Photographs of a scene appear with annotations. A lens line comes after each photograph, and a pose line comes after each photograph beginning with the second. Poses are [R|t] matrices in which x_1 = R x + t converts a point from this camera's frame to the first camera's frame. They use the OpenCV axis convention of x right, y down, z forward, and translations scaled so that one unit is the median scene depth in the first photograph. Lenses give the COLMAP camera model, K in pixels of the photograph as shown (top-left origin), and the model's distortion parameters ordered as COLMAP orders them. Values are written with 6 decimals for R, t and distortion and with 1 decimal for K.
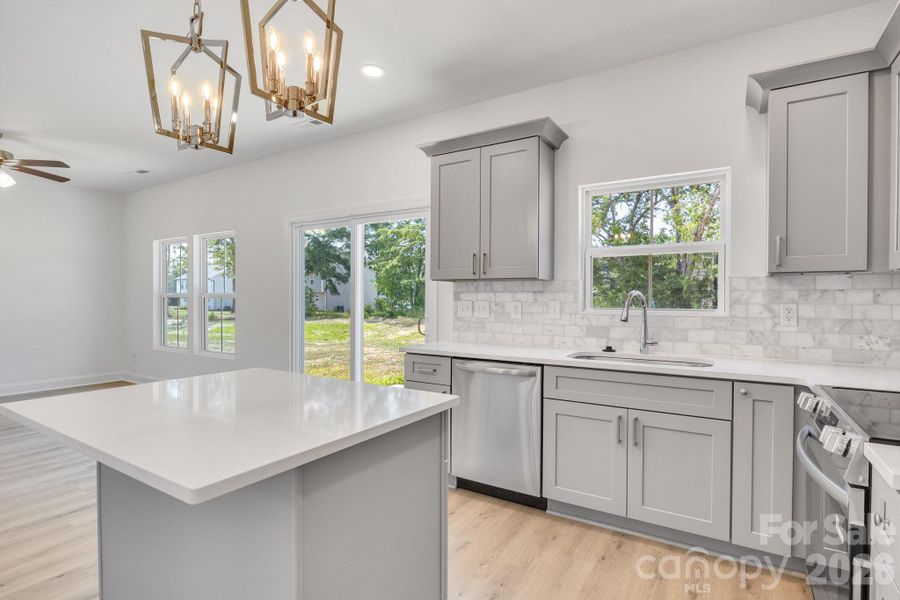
lens RADIAL K [[451.3, 0, 454.7], [0, 451.3, 299.7], [0, 0, 1]] dist [-0.010748, -0.000807]
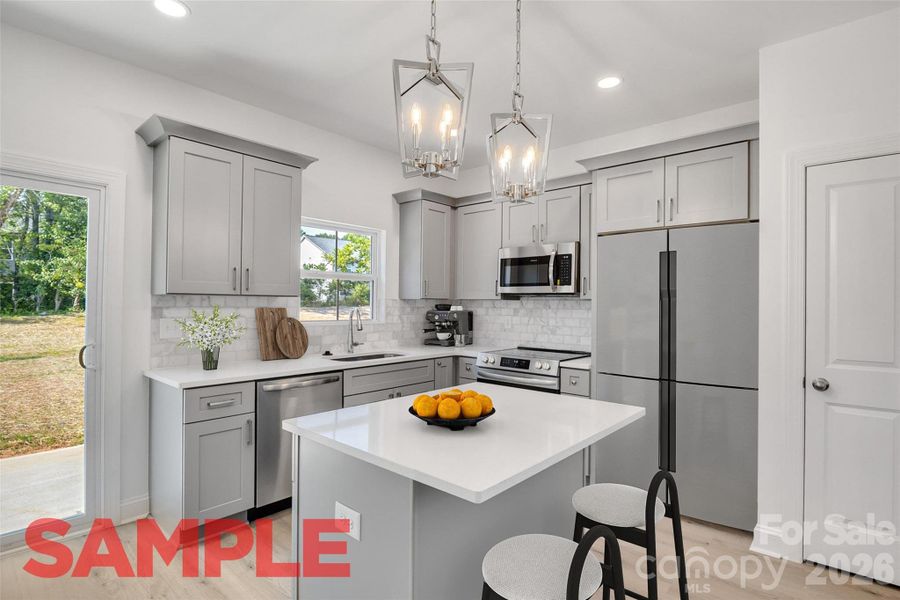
lens RADIAL K [[451.3, 0, 454.7], [0, 451.3, 299.7], [0, 0, 1]] dist [-0.010748, -0.000807]
pose [[0.167381, 0.005454, 0.985877, -0.781971], [-0.005697, 0.999973, -0.004565, -0.034043], [-0.985876, -0.004853, 0.167408, 0.404791]]
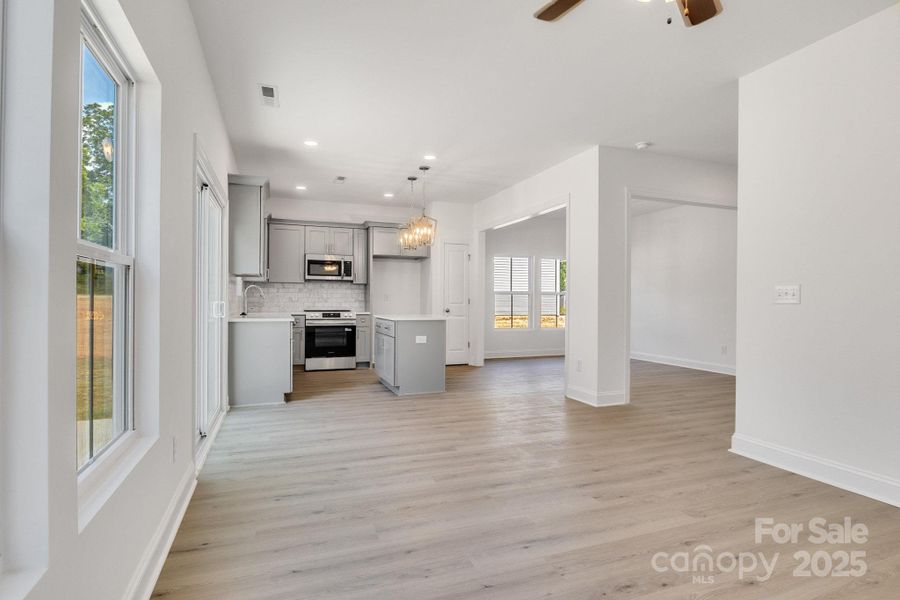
lens RADIAL K [[462.2, 0, 456.9], [0, 462.2, 301.0], [0, 0, 1]] dist [-0.012463, 0.000676]
pose [[-0.804004, -0.008879, 0.594558, -1.486758], [-0.007618, 0.999960, 0.004632, 0.034643], [-0.594575, -0.000805, -0.804040, 1.913663]]
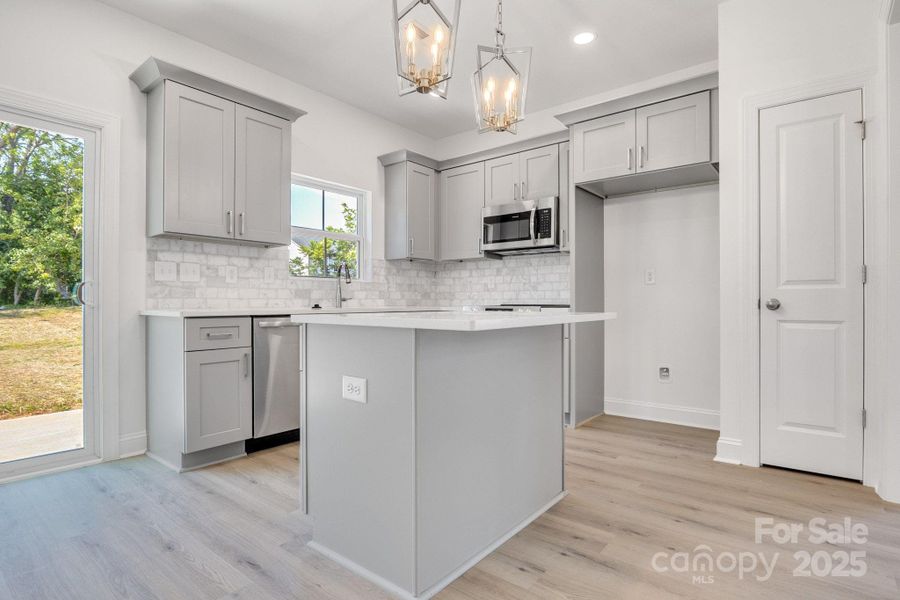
lens RADIAL K [[462.2, 0, 456.9], [0, 462.2, 301.0], [0, 0, 1]] dist [-0.012463, 0.000676]
pose [[0.120210, -0.001653, 0.992747, -0.858237], [0.005029, 0.999987, 0.001056, 0.087458], [-0.992736, 0.004865, 0.120217, 0.407107]]
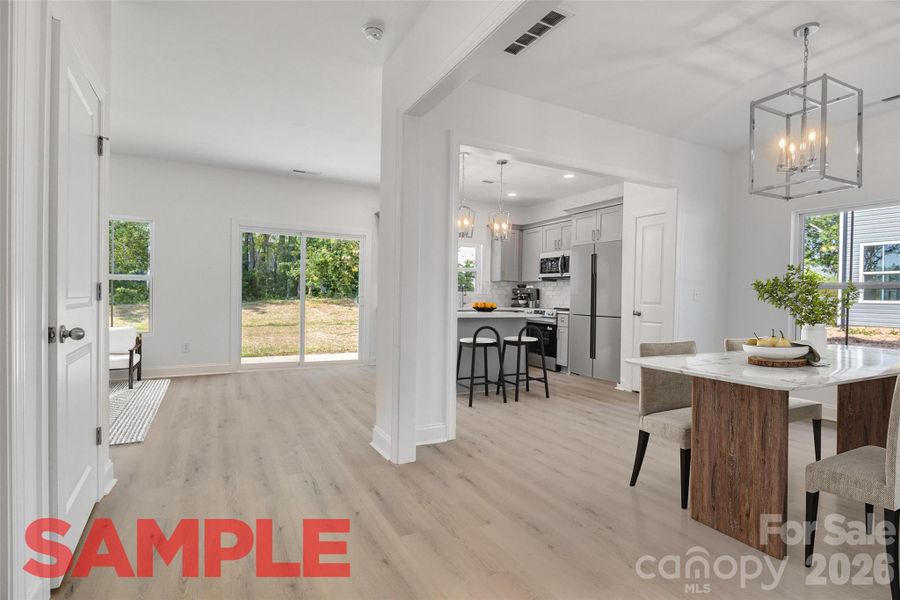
lens RADIAL K [[451.3, 0, 454.7], [0, 451.3, 299.7], [0, 0, 1]] dist [-0.010748, -0.000807]
pose [[0.503693, -0.003840, 0.863874, -1.766738], [-0.012079, 0.999861, 0.011487, 0.035794], [-0.863799, -0.016221, 0.503576, -0.315756]]
